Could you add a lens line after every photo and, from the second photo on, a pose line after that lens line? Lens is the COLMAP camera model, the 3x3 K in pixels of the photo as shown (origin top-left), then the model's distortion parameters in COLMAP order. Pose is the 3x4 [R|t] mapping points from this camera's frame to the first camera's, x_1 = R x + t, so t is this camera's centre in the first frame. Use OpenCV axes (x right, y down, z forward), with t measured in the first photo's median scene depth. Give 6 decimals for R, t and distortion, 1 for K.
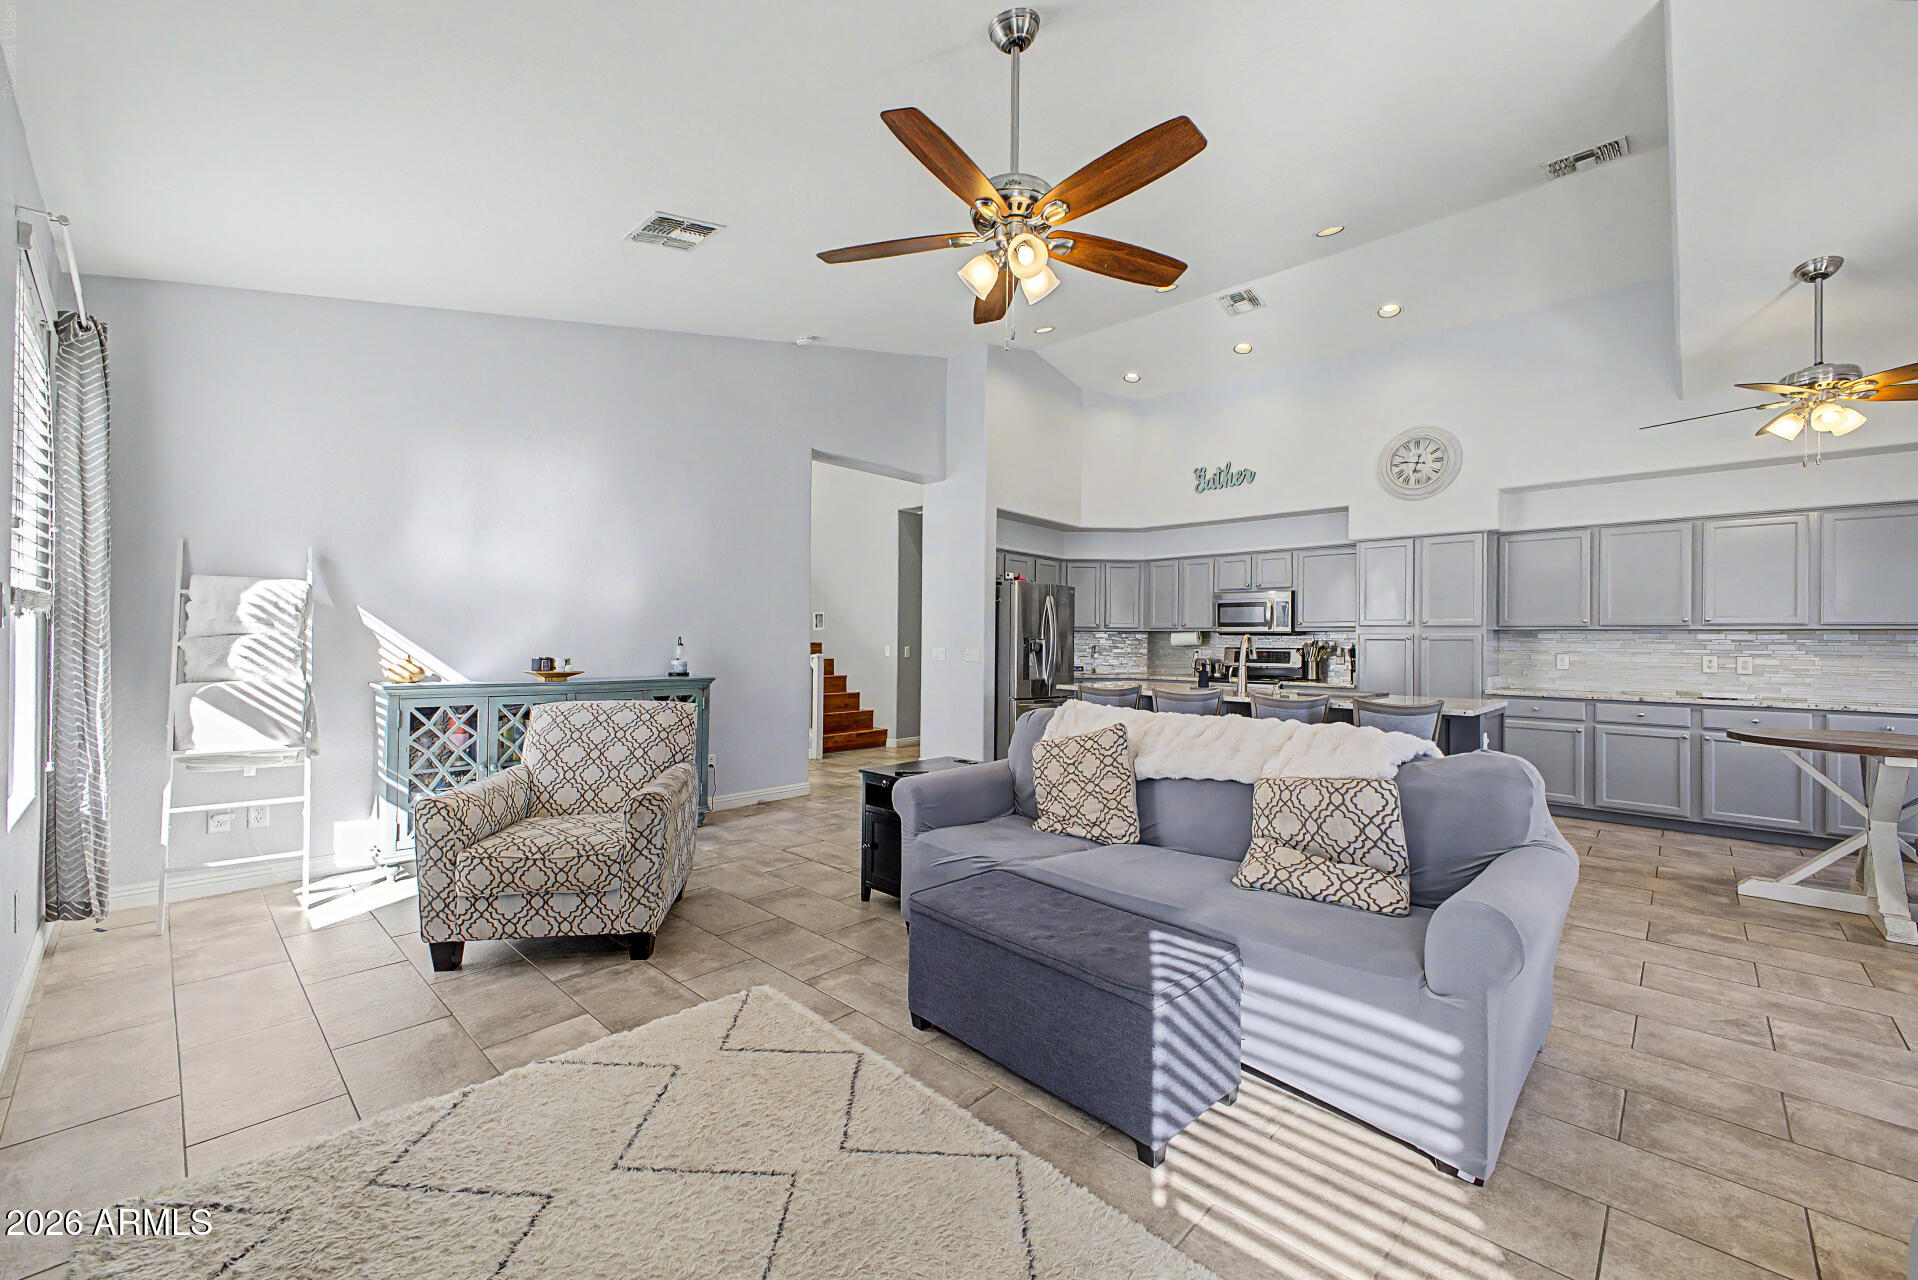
lens RADIAL K [[770.7, 0, 948.2], [0, 770.7, 637.0], [0, 0, 1]] dist [0.000196, -0.000031]
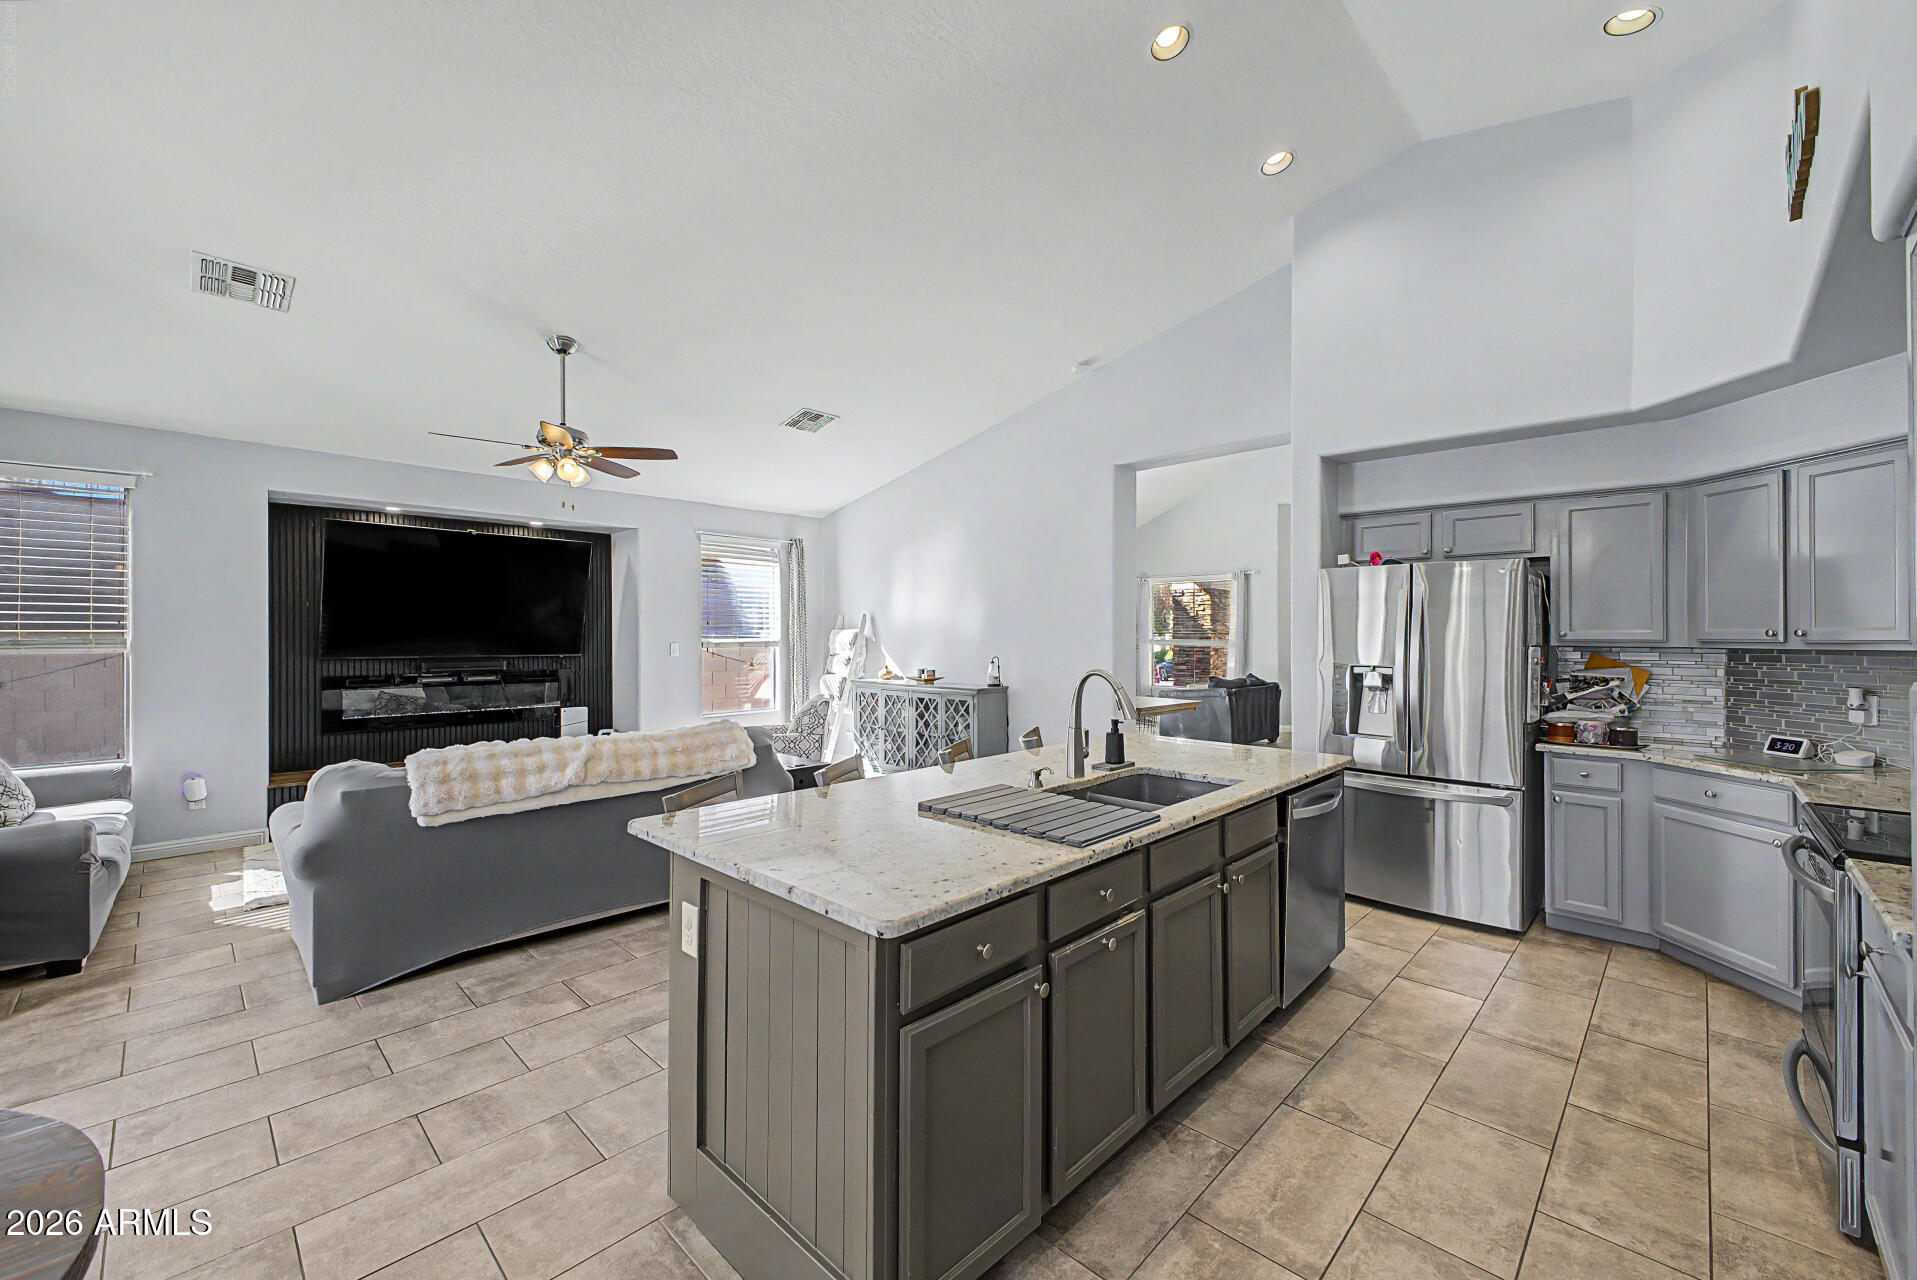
lens RADIAL K [[770.3, 0, 951.9], [0, 770.3, 641.3], [0, 0, 1]] dist [0.000196, -0.000031]
pose [[-0.009795, -0.006367, -0.999932, 1.276687], [0.005737, 0.999963, -0.006423, -0.029546], [0.999936, -0.005799, -0.009758, 1.294962]]
